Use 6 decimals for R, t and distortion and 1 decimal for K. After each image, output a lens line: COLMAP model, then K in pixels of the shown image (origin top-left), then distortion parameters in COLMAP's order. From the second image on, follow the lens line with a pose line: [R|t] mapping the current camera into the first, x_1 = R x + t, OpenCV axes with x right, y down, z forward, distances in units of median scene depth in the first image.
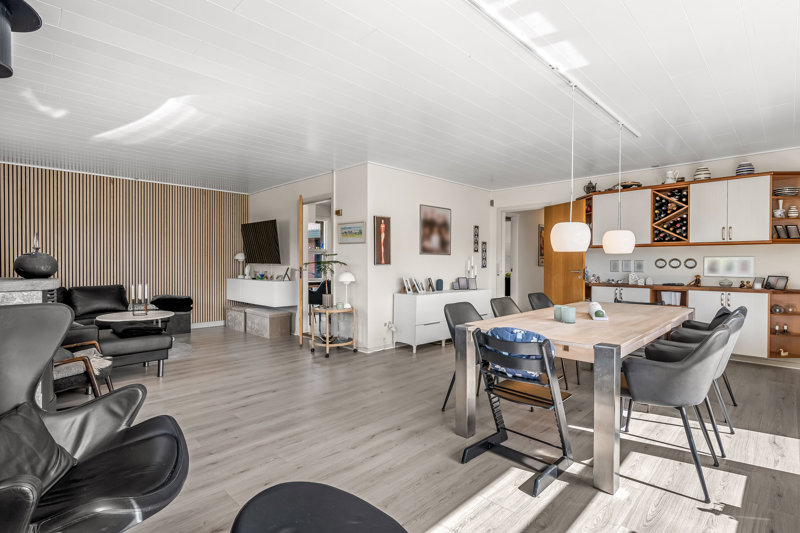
lens RADIAL K [[392.8, 0, 400.0], [0, 392.8, 266.5], [0, 0, 1]] dist [-0.000507, 0.000041]
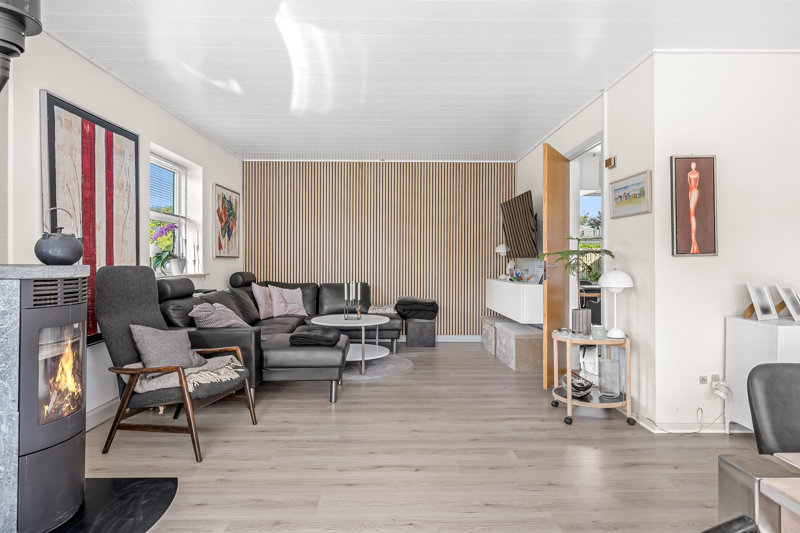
lens RADIAL K [[485.3, 0, 400.2], [0, 485.3, 262.6], [0, 0, 1]] dist [-0.000232, 0.000094]
pose [[0.715400, -0.001025, -0.698714, 0.114589], [-0.007062, 0.999937, -0.008698, 0.011869], [0.698679, 0.011157, 0.715348, 0.321207]]
